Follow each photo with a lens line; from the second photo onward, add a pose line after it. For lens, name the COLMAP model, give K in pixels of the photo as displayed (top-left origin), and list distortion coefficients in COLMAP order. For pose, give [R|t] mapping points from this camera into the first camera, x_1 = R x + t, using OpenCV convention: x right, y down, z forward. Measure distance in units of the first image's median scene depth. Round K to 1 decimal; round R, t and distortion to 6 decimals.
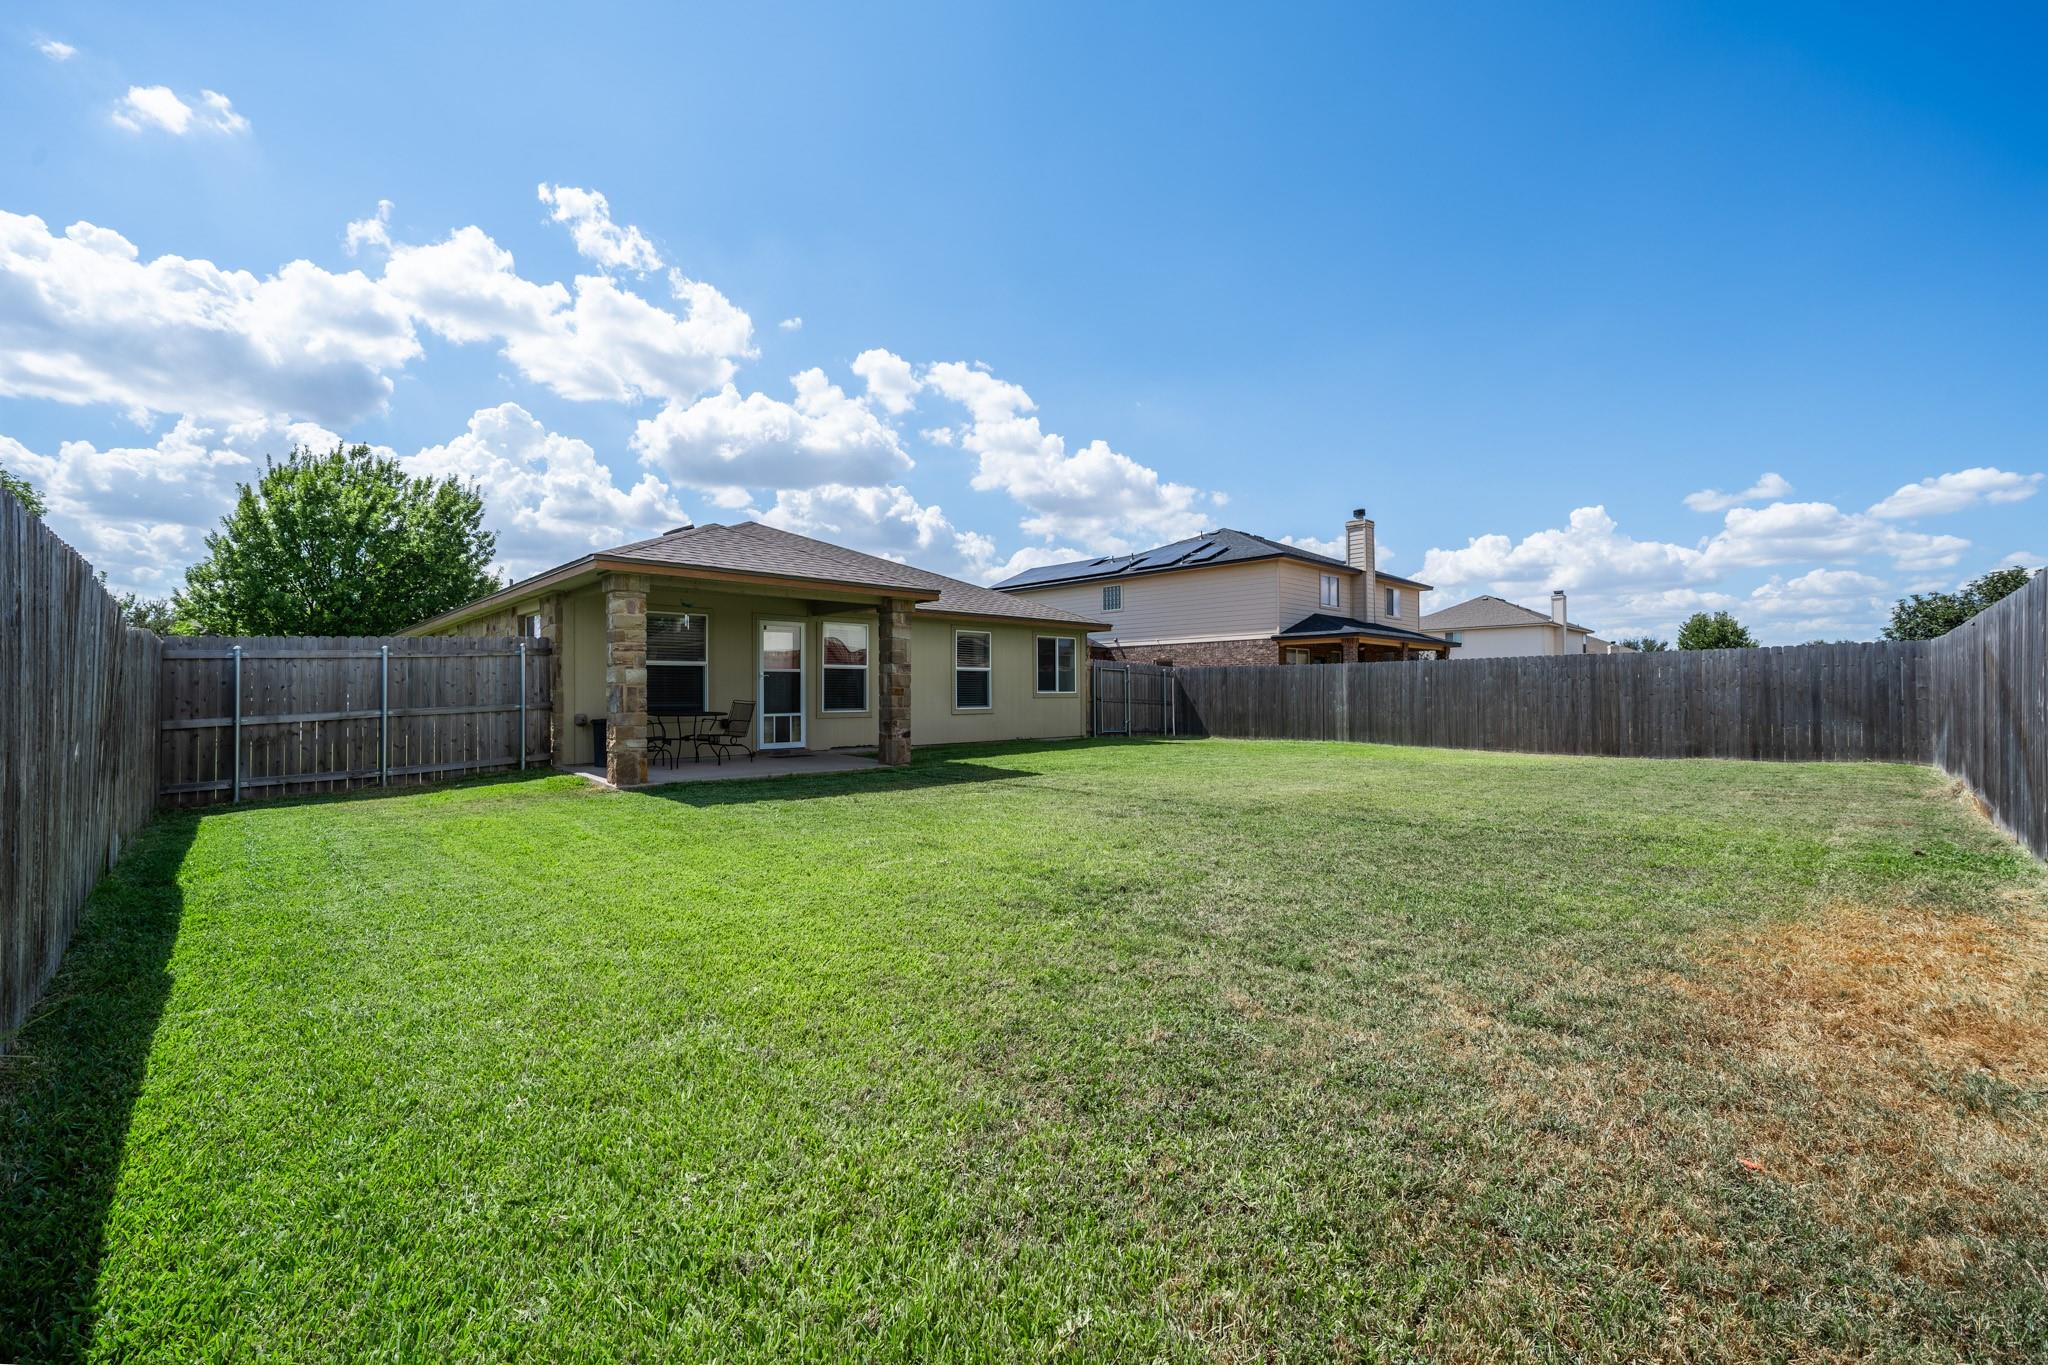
lens RADIAL K [[809.7, 0, 1012.3], [0, 809.7, 687.4], [0, 0, 1]] dist [0.015729, -0.000006]
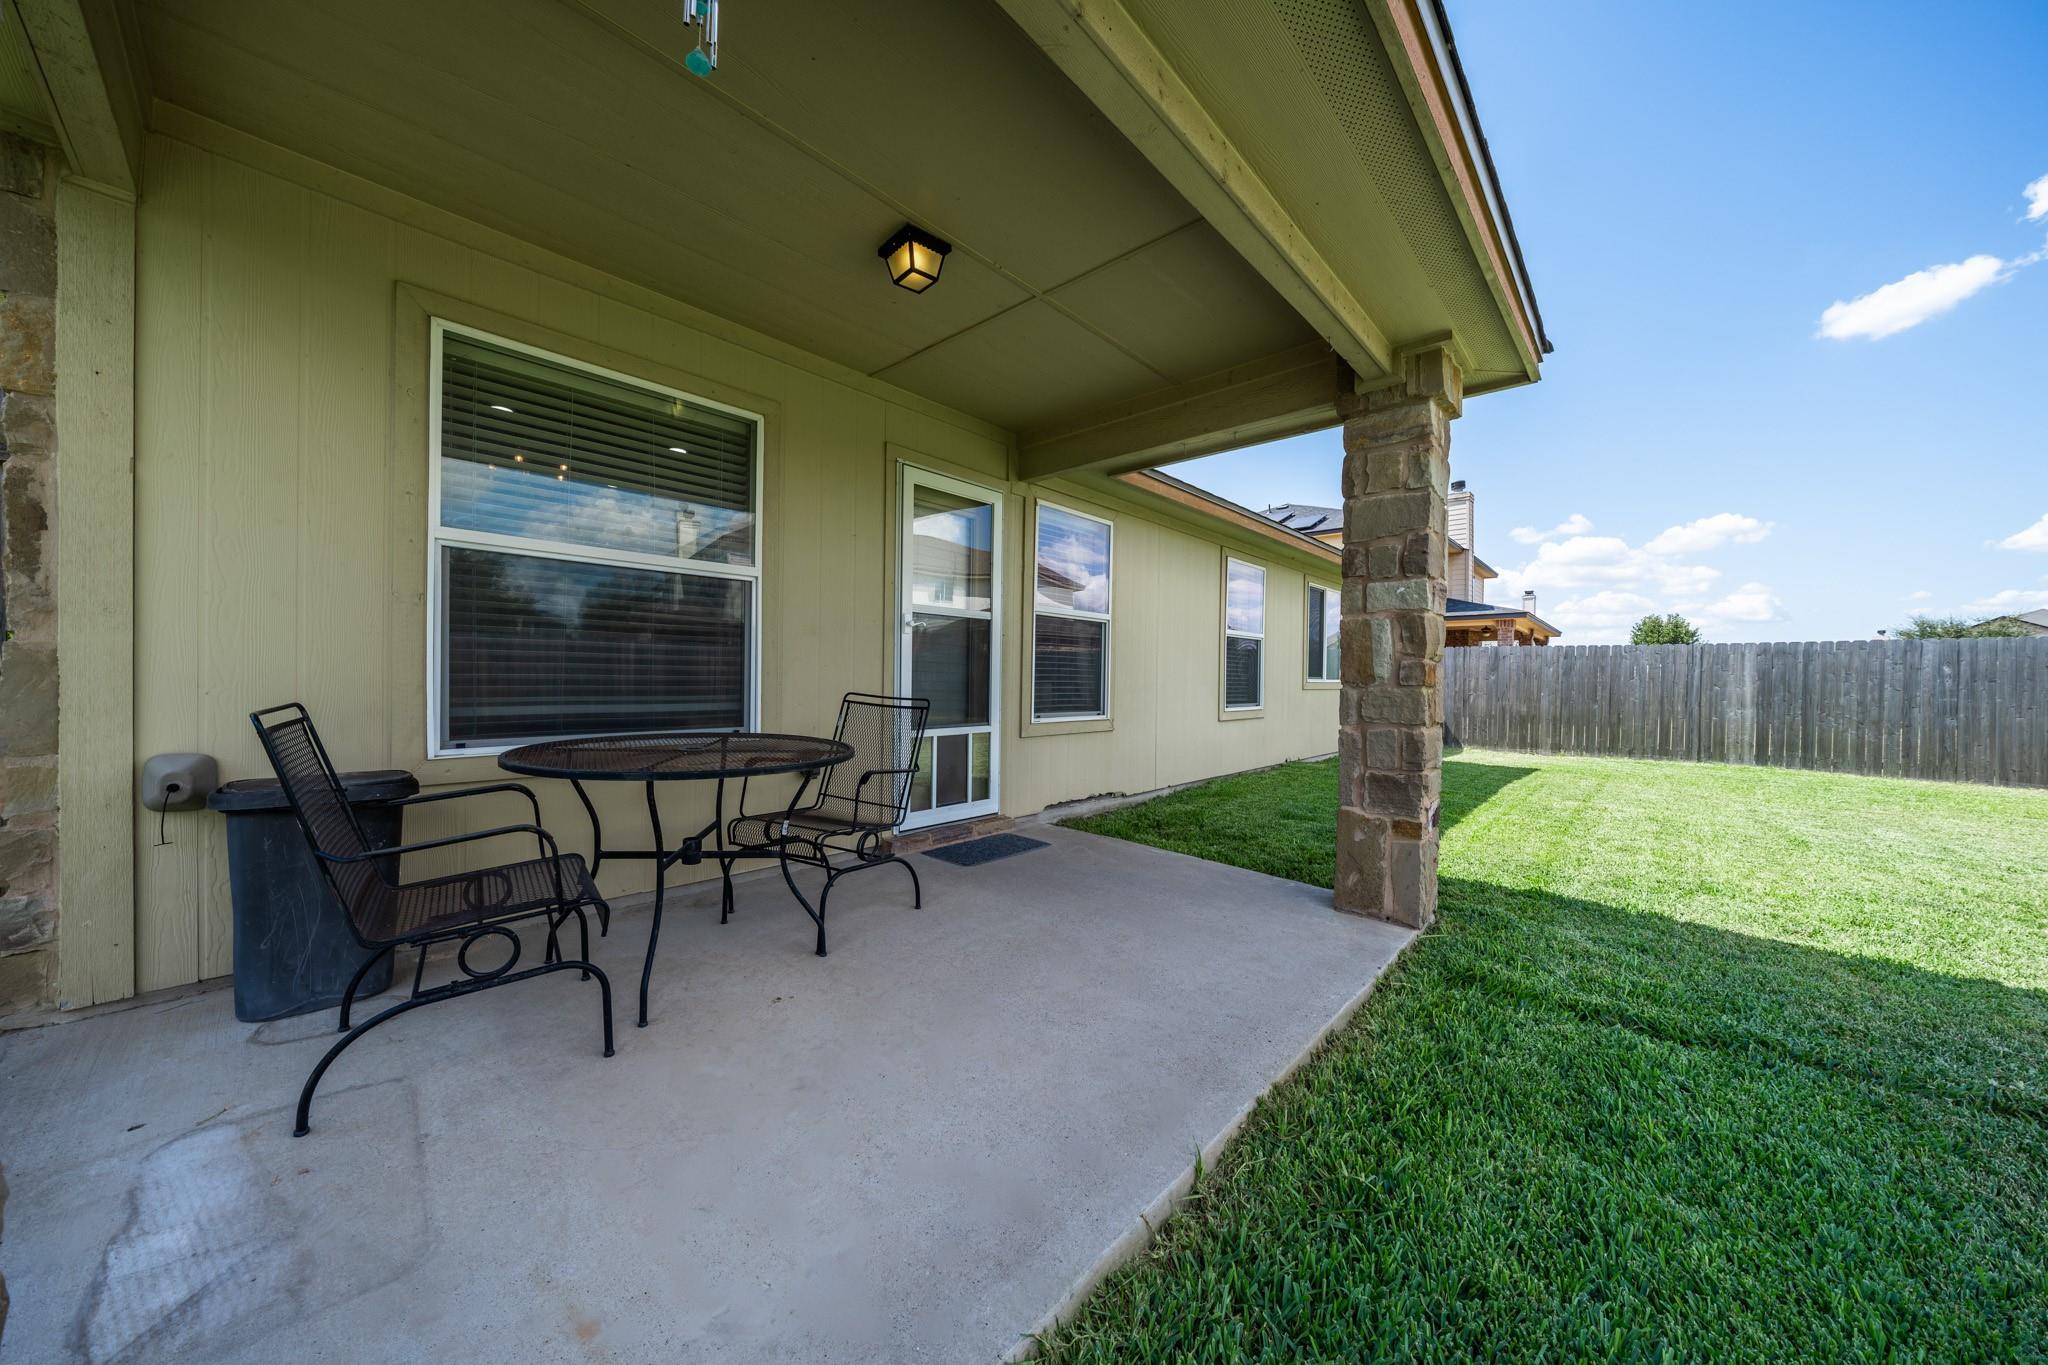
lens RADIAL K [[687.4, 0, 1024.0], [0, 687.4, 682.5], [0, 0, 1]] dist [0.000722, 0.000112]
pose [[0.997149, 0.018558, 0.073135, -0.201787], [-0.019765, 0.999679, 0.015823, 0.004372], [-0.072818, -0.017224, 0.997197, 0.502554]]
